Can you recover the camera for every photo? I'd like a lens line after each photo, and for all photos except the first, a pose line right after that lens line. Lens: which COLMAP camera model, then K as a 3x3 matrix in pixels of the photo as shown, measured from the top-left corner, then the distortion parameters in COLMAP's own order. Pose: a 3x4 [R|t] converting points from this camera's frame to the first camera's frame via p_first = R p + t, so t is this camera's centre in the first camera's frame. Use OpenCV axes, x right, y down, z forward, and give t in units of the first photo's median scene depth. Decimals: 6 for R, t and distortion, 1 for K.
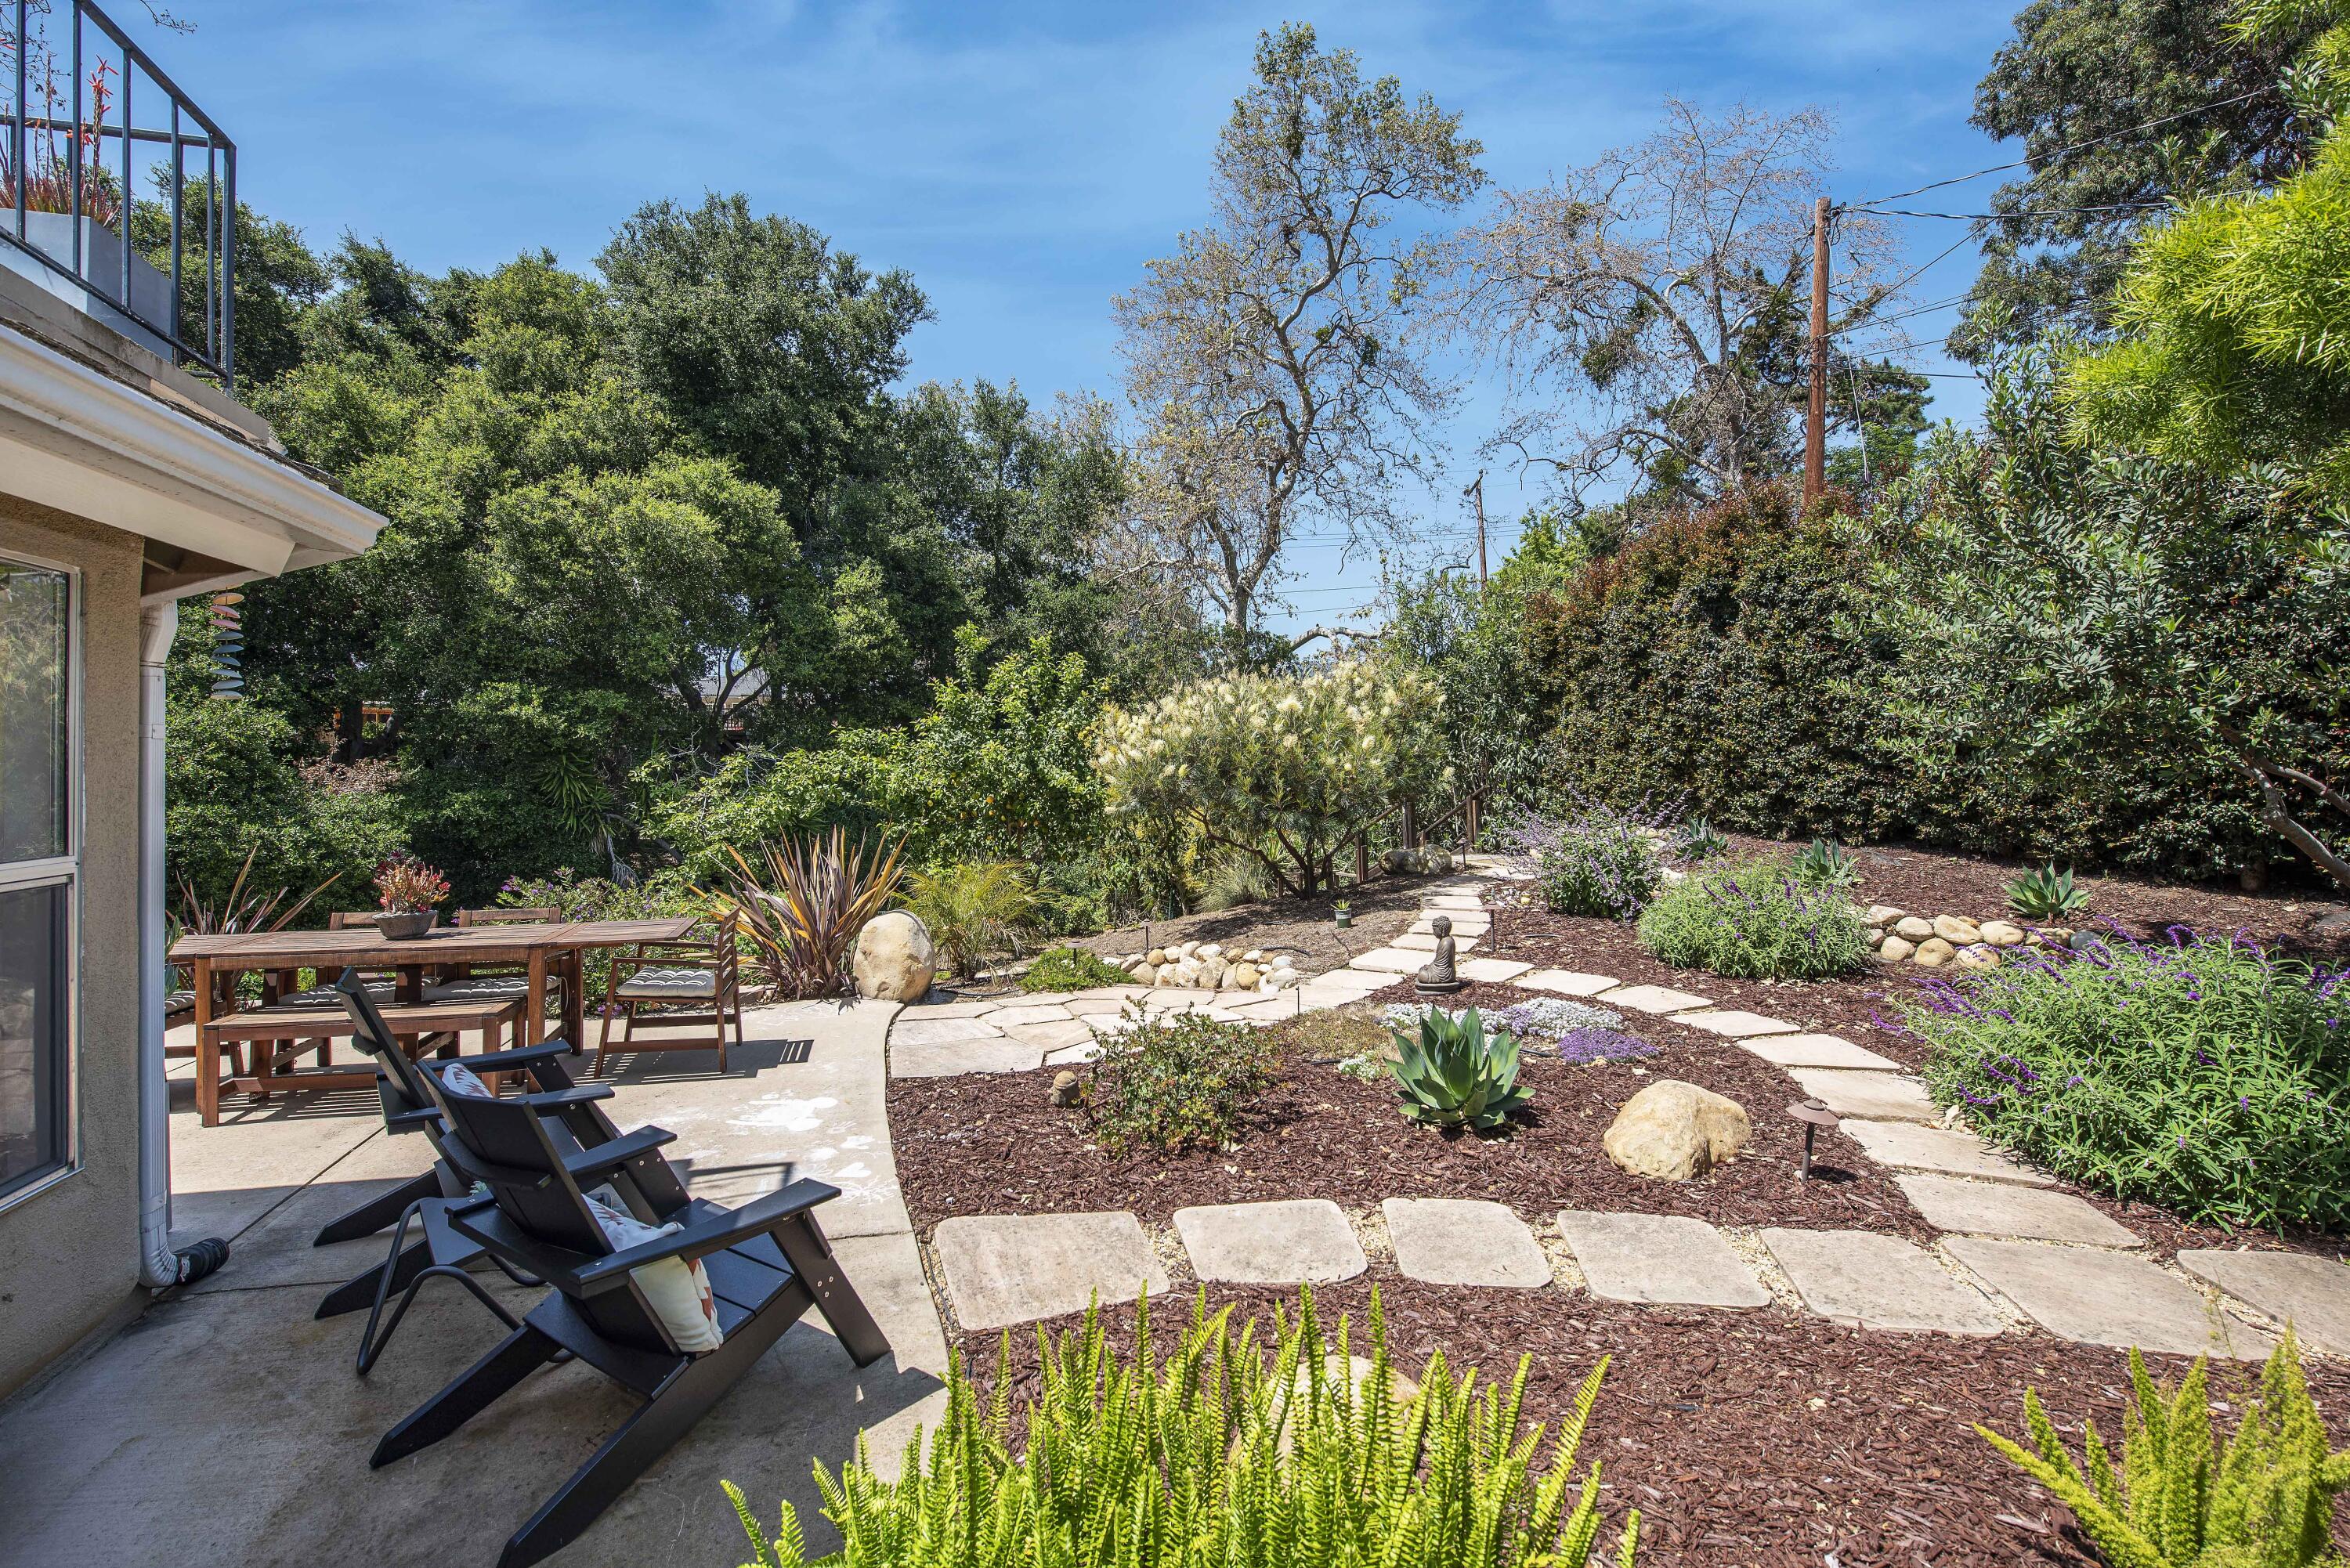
lens RADIAL K [[1033.8, 0, 1168.5], [0, 1033.8, 745.1], [0, 0, 1]] dist [-0.017399, -0.000408]
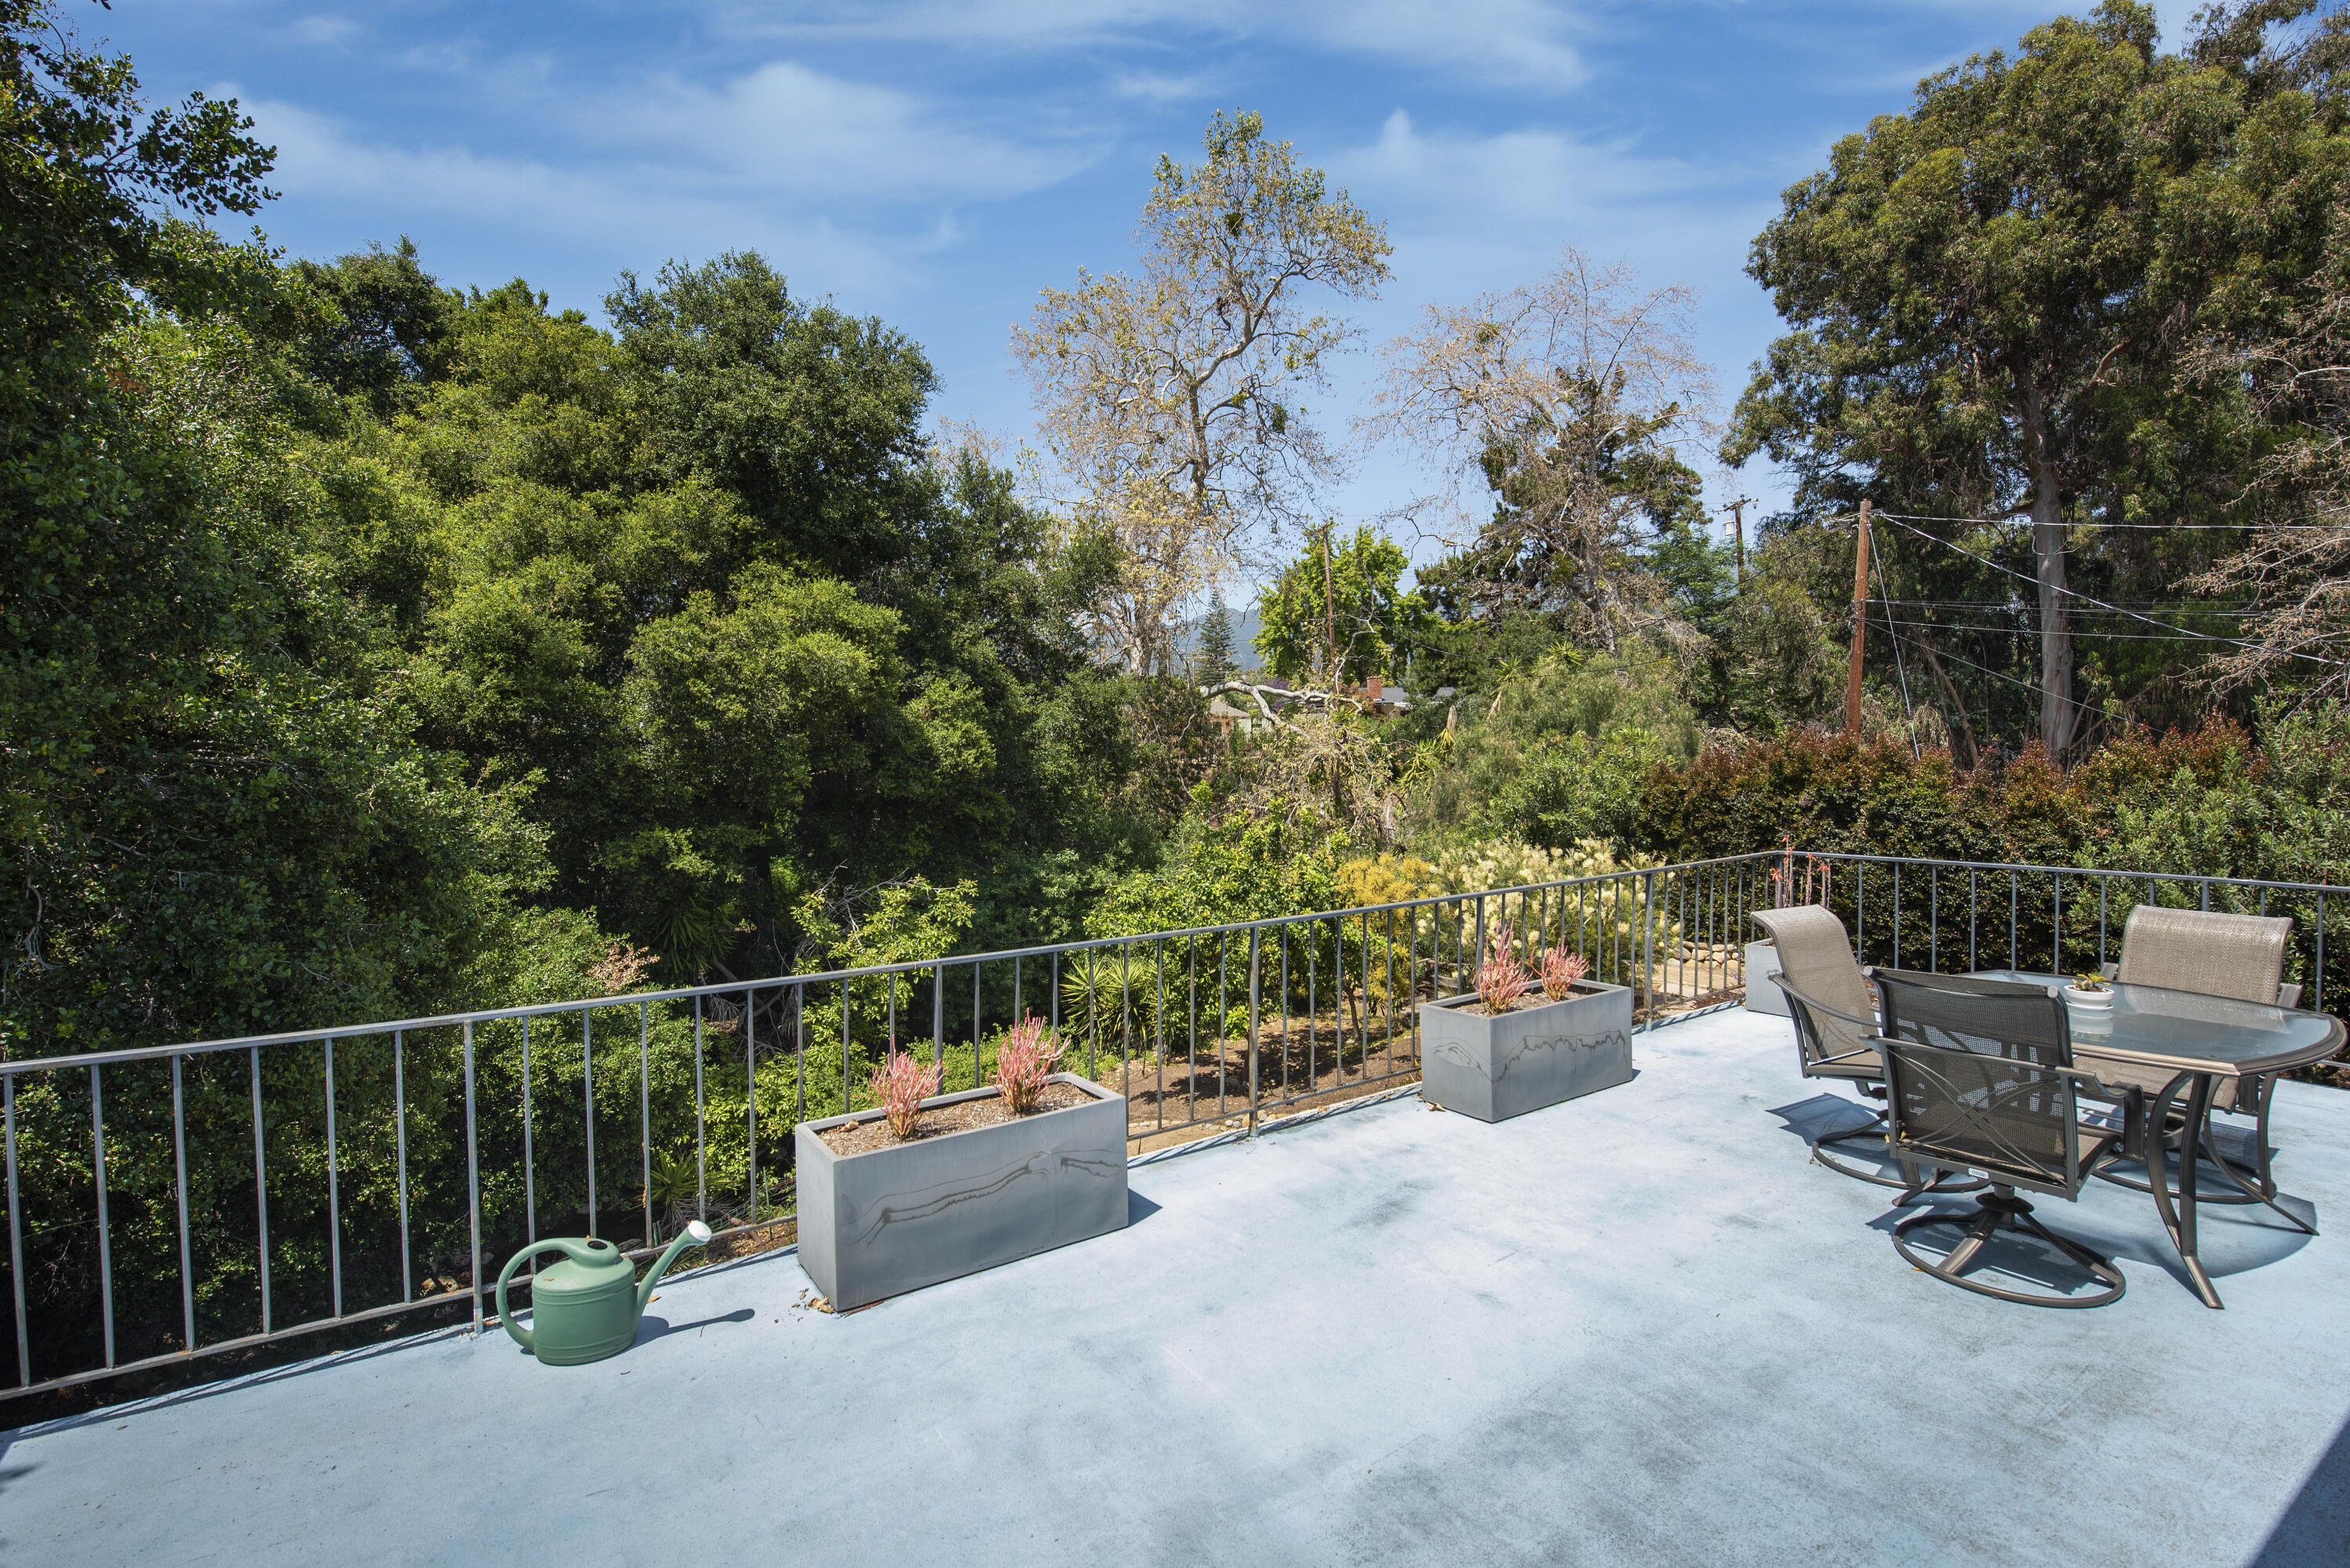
lens RADIAL K [[1134.2, 0, 1170.1], [0, 1134.2, 751.9], [0, 0, 1]] dist [-0.019195, -0.000055]
pose [[0.945646, -0.017291, 0.324738, -0.805663], [0.003683, 0.999091, 0.042473, -0.261709], [-0.325177, -0.038968, 0.944850, -0.179557]]
